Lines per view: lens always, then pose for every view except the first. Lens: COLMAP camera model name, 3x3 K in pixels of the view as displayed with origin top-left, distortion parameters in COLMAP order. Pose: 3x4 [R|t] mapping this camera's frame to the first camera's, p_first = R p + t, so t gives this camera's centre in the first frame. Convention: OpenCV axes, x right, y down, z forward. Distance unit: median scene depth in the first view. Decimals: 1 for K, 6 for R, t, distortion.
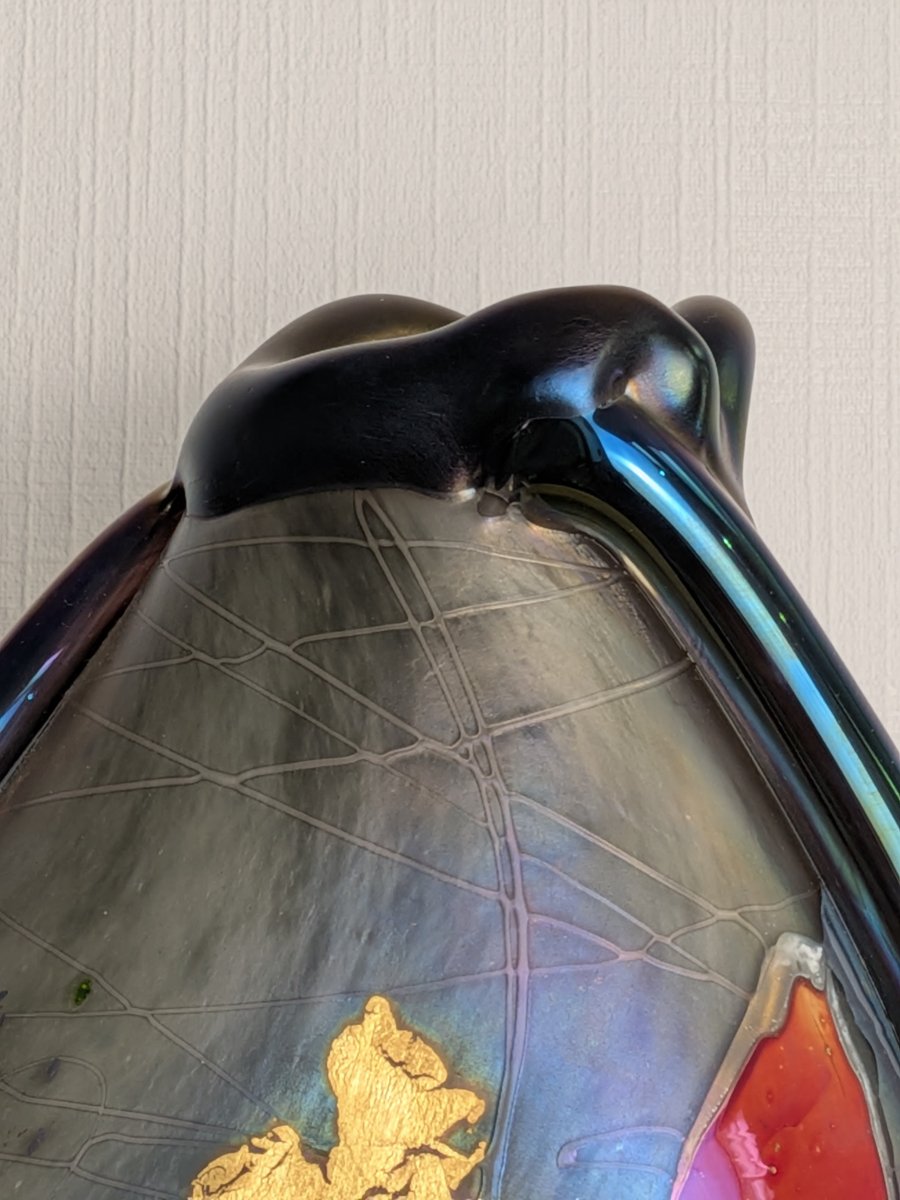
lens RADIAL K [[839.6, 0, 427.9], [0, 839.6, 549.1], [0, 0, 1]] dist [0.028694, 0.001168]
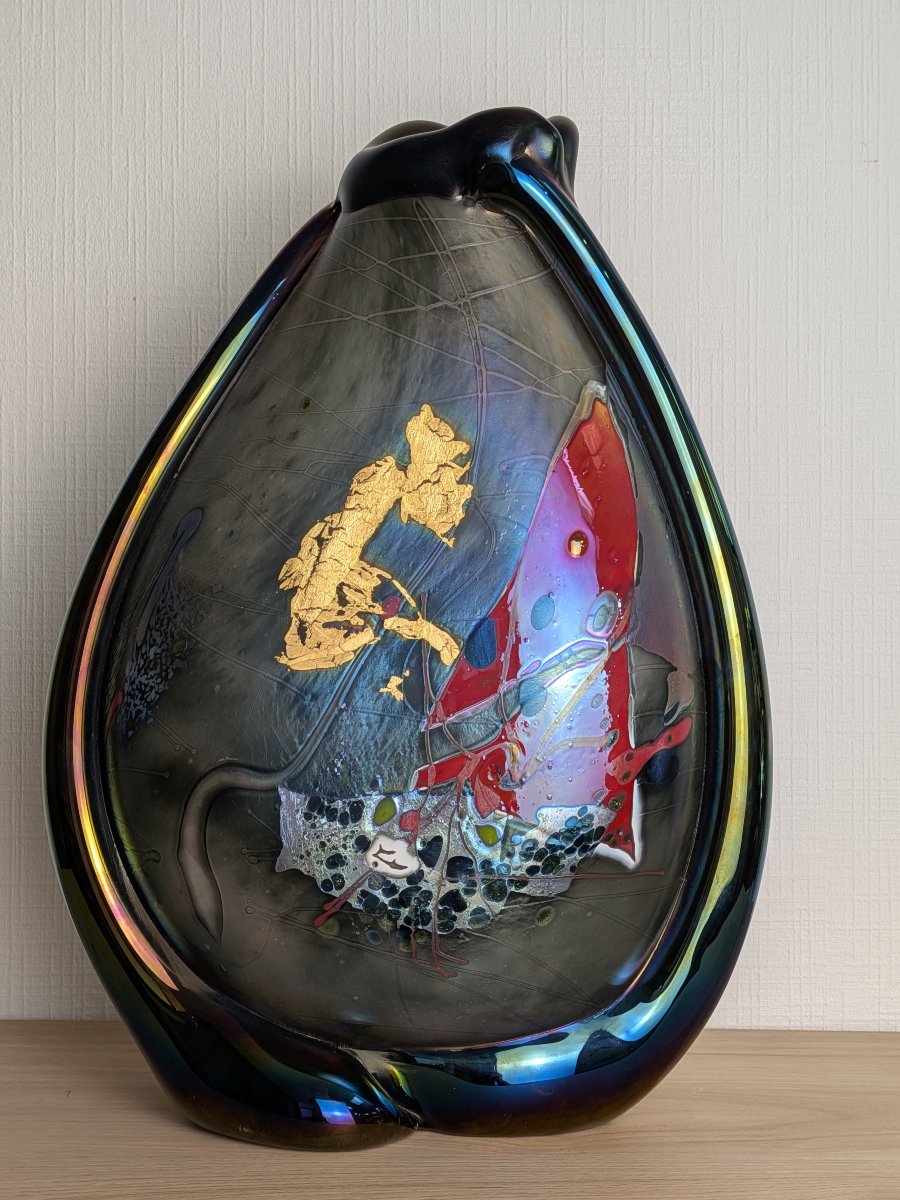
lens RADIAL K [[839.6, 0, 441.4], [0, 839.6, 602.6], [0, 0, 1]] dist [0.028694, 0.001168]
pose [[0.999830, -0.015742, 0.009557, -0.045926], [0.015522, 0.999621, 0.022754, 1.046817], [-0.009911, -0.022602, 0.999695, -1.464560]]
